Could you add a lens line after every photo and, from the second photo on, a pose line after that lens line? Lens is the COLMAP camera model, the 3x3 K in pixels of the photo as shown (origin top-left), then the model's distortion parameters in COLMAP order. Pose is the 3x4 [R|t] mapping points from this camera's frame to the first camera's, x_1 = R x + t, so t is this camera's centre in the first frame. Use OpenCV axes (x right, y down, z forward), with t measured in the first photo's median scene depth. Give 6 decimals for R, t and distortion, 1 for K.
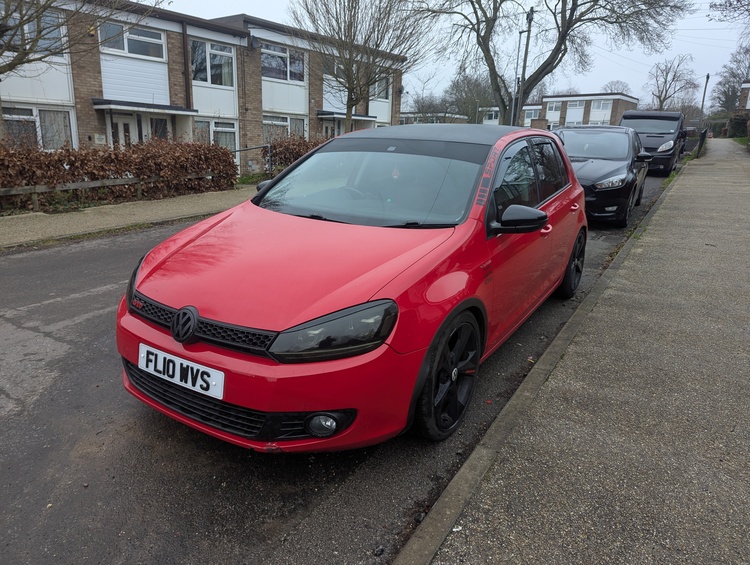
lens RADIAL K [[520.6, 0, 372.5], [0, 520.6, 278.6], [0, 0, 1]] dist [0.063994, -0.048824]
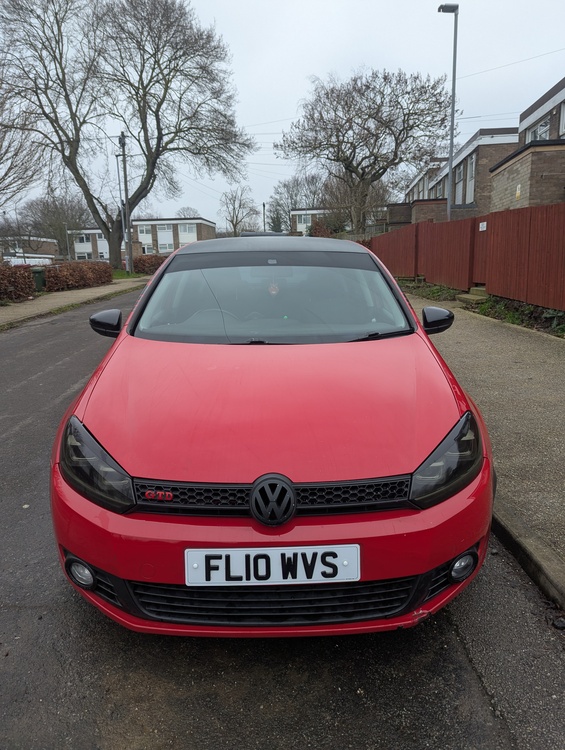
lens RADIAL K [[520.6, 0, 282.5], [0, 520.6, 375.0], [0, 0, 1]] dist [0.063994, -0.048824]
pose [[0.833374, -0.158121, 0.529609, -0.043205], [0.182815, 0.983130, 0.005854, -0.005248], [-0.521600, 0.091942, 0.848222, 0.022060]]
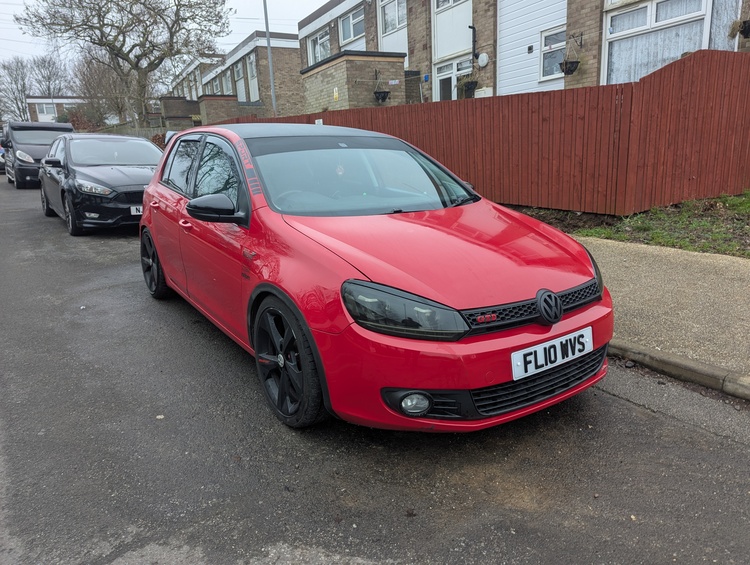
lens RADIAL K [[520.6, 0, 372.5], [0, 520.6, 278.6], [0, 0, 1]] dist [0.063994, -0.048824]
pose [[0.389713, -0.255614, 0.884751, -0.084602], [0.277806, 0.948586, 0.151689, -0.013144], [-0.878036, 0.186674, 0.440687, 0.051677]]
